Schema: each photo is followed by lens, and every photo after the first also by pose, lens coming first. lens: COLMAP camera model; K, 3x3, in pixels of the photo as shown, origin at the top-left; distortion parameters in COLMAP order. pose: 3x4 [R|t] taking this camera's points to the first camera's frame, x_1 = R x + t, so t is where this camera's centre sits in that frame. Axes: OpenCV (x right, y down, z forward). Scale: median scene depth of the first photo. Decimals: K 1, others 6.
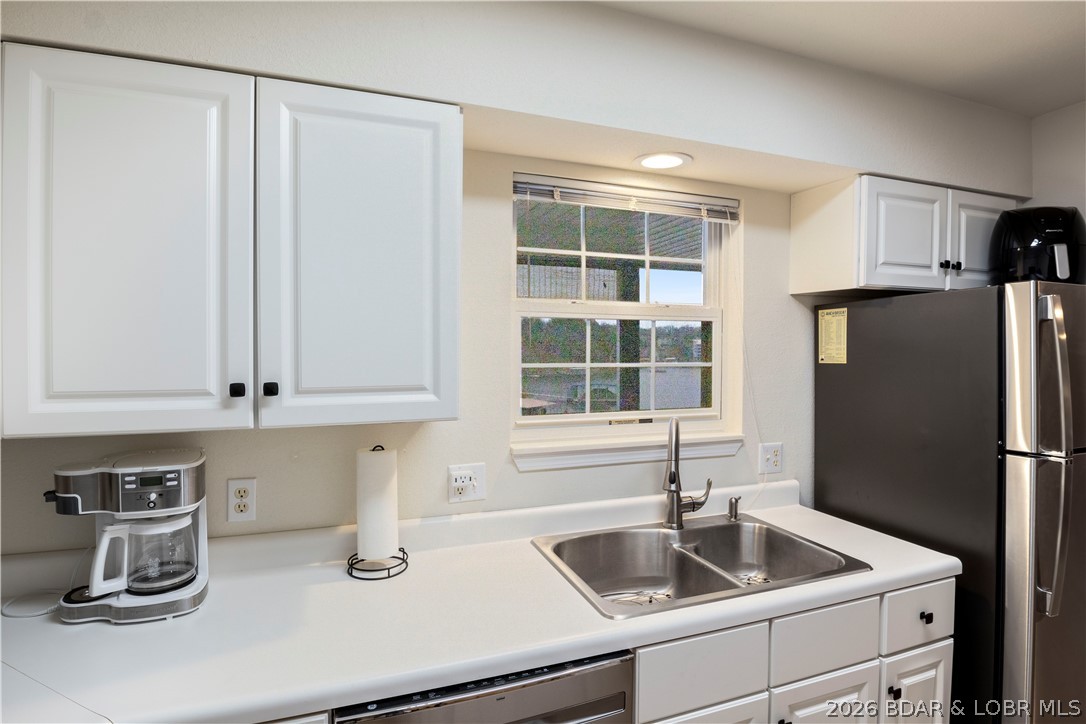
lens RADIAL K [[551.0, 0, 544.0], [0, 551.0, 356.5], [0, 0, 1]] dist [-0.015096, 0.001538]
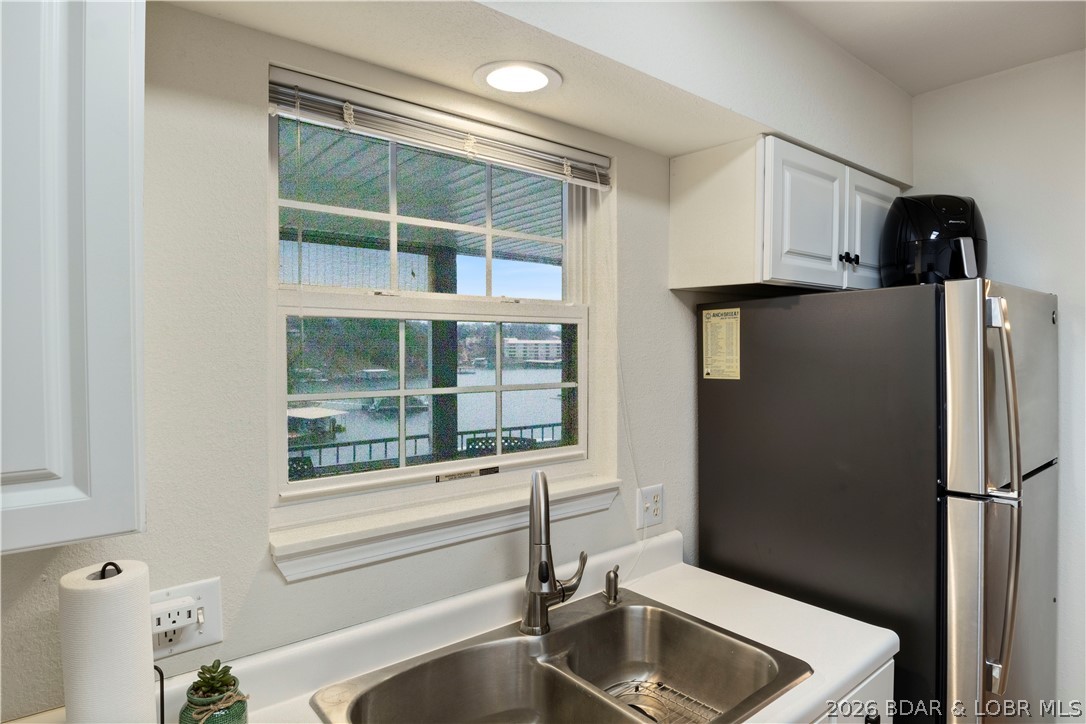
lens RADIAL K [[617.0, 0, 542.0], [0, 617.0, 357.0], [0, 0, 1]] dist [-0.022837, -0.000485]
pose [[0.947162, -0.011095, 0.320563, 0.005581], [0.011081, 0.999937, 0.001868, -0.026078], [-0.320563, 0.001783, 0.947225, 0.285848]]
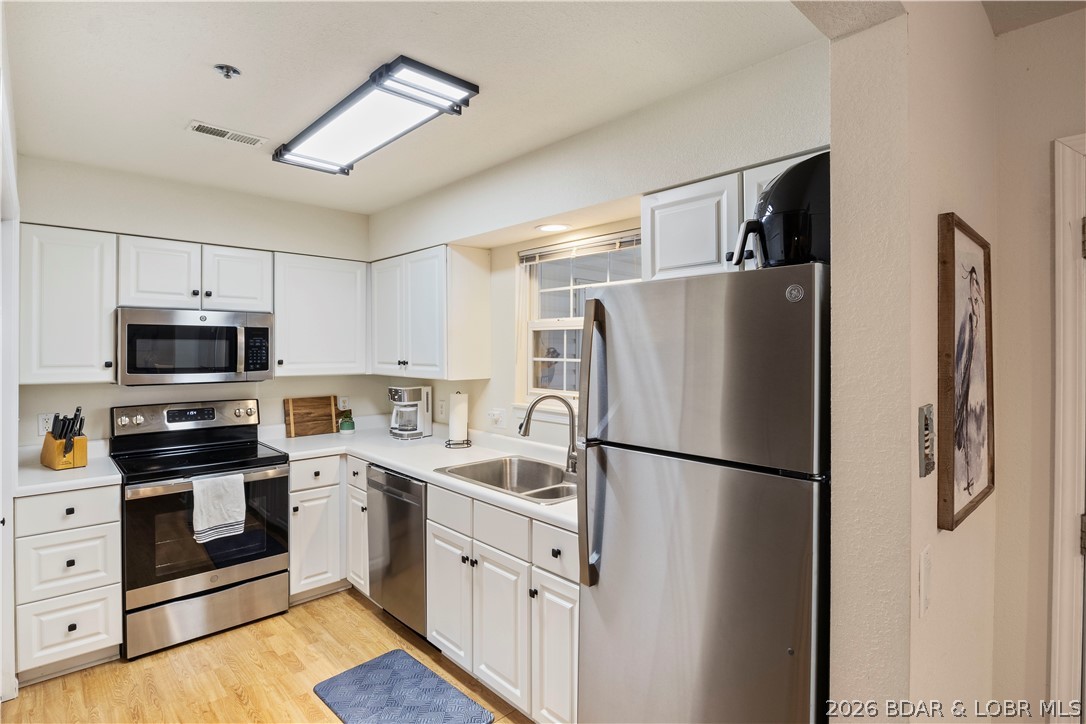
lens RADIAL K [[551.0, 0, 553.4], [0, 551.0, 346.1], [0, 0, 1]] dist [-0.015096, 0.001538]
pose [[0.389000, -0.009035, -0.921193, 1.565389], [-0.014604, 0.999766, -0.015973, 0.003226], [0.921122, 0.019667, 0.388777, 0.381150]]
